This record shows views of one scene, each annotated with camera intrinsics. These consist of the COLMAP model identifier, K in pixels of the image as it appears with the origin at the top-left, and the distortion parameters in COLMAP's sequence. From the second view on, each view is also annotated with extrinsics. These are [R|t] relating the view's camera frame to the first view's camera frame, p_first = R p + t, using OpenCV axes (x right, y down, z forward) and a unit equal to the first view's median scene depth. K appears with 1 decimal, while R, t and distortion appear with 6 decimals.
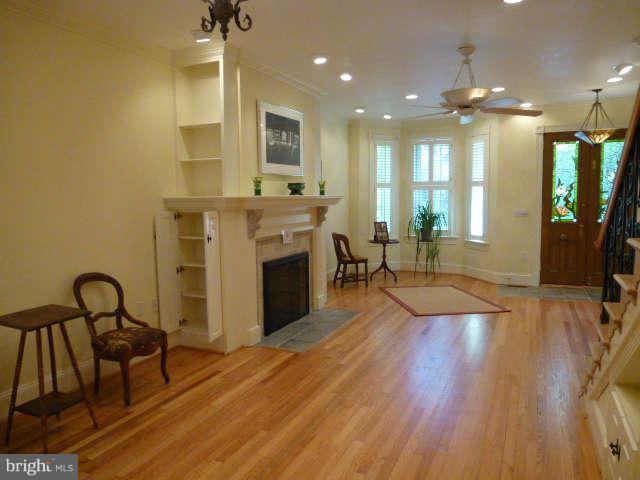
lens RADIAL K [[463.4, 0, 323.1], [0, 463.4, 240.9], [0, 0, 1]] dist [-0.050777, 0.007153]
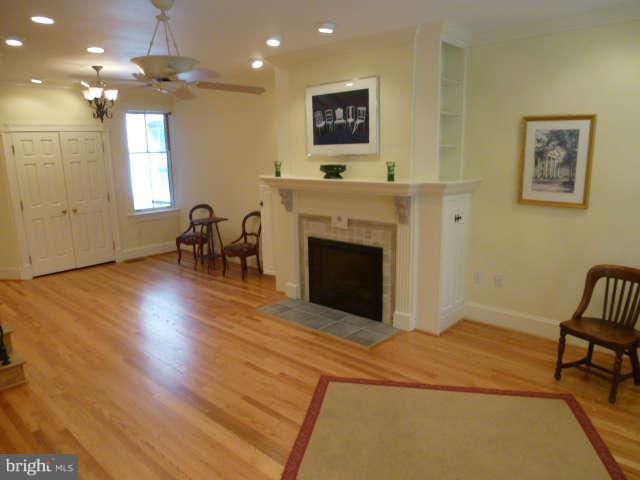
lens RADIAL K [[463.4, 0, 323.1], [0, 463.4, 240.9], [0, 0, 1]] dist [-0.050777, 0.007153]
pose [[-0.315658, 0.205949, -0.926253, 0.844408], [-0.063980, 0.969320, 0.237329, -0.198471], [0.946714, 0.134176, -0.292797, 1.284538]]
